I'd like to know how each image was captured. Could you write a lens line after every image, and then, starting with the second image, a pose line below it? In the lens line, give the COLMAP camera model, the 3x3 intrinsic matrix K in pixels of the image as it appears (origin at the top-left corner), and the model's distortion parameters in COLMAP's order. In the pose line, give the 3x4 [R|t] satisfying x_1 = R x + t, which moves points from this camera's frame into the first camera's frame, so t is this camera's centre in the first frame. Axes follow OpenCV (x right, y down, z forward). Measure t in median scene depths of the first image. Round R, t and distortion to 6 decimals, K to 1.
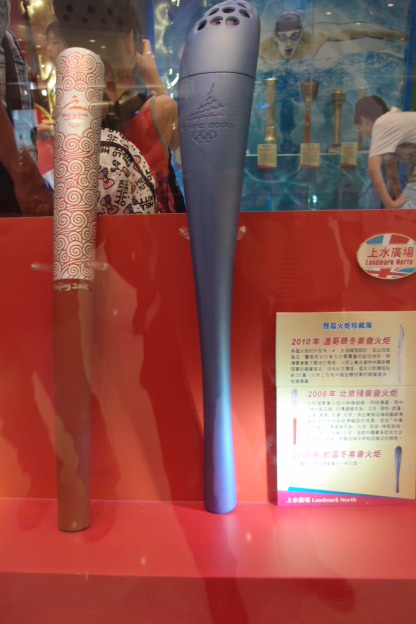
lens RADIAL K [[507.7, 0, 204.1], [0, 507.7, 308.5], [0, 0, 1]] dist [-0.069219, 0.042765]
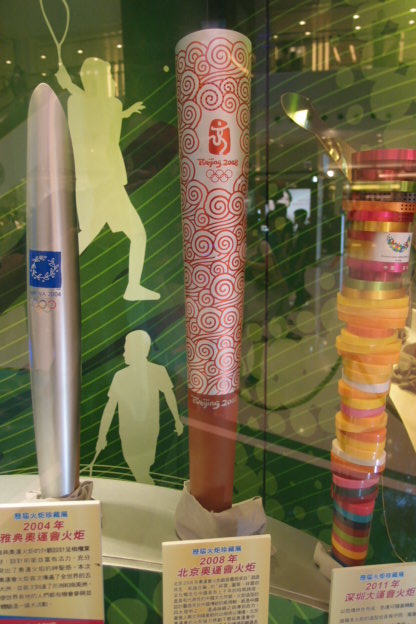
lens RADIAL K [[507.7, 0, 208.2], [0, 507.7, 310.2], [0, 0, 1]] dist [-0.069219, 0.042765]
pose [[0.973377, -0.037555, 0.226114, -0.436171], [-0.058263, 0.913547, 0.402539, -0.472003], [-0.221683, -0.404996, 0.887037, 0.354420]]
